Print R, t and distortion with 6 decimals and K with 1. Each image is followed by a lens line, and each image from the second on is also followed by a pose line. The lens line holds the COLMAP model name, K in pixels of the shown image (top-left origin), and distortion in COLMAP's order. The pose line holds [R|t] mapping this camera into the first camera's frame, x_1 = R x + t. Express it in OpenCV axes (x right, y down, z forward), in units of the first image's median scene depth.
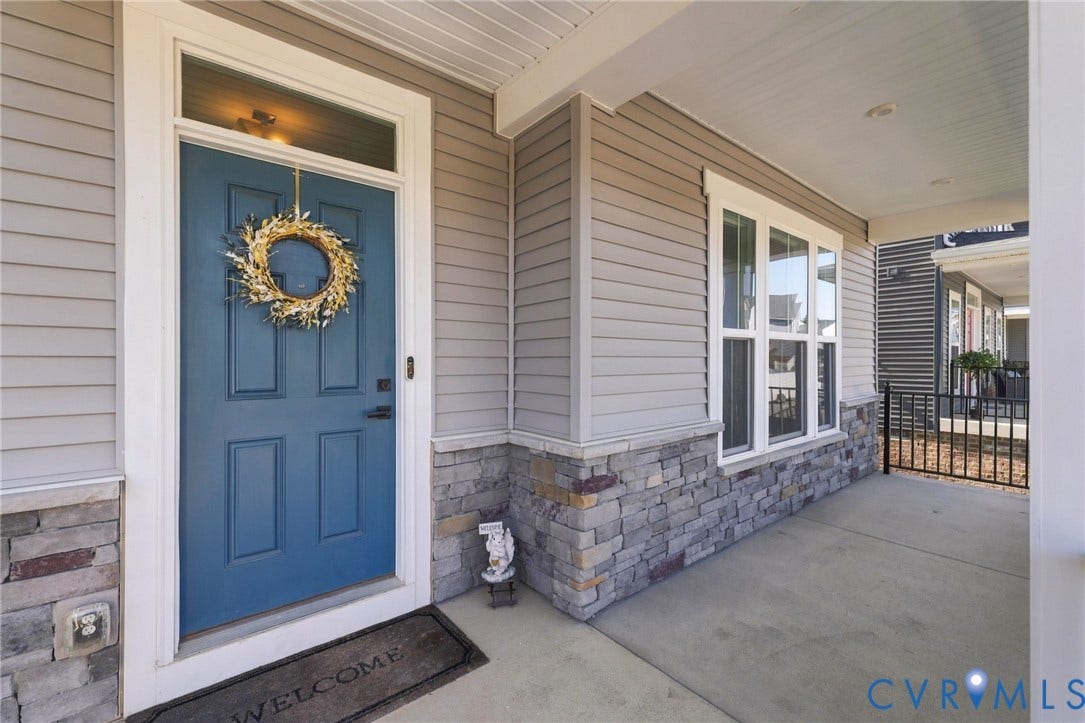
lens RADIAL K [[441.3, 0, 540.8], [0, 441.3, 359.8], [0, 0, 1]] dist [-0.000894, -0.000103]
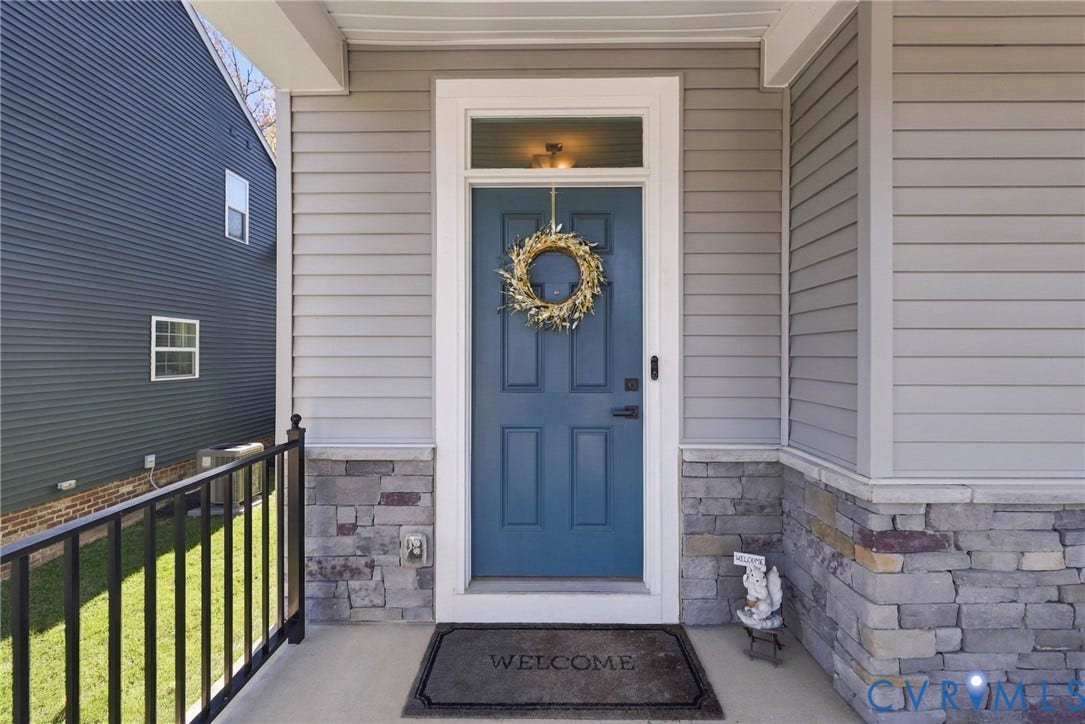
lens RADIAL K [[449.3, 0, 540.9], [0, 449.3, 355.0], [0, 0, 1]] dist [0.001931, -0.000381]
pose [[0.776739, 0.001636, -0.629820, 0.127998], [-0.002957, 0.999995, -0.001050, -0.008211], [0.629815, 0.002678, 0.776740, 0.092664]]
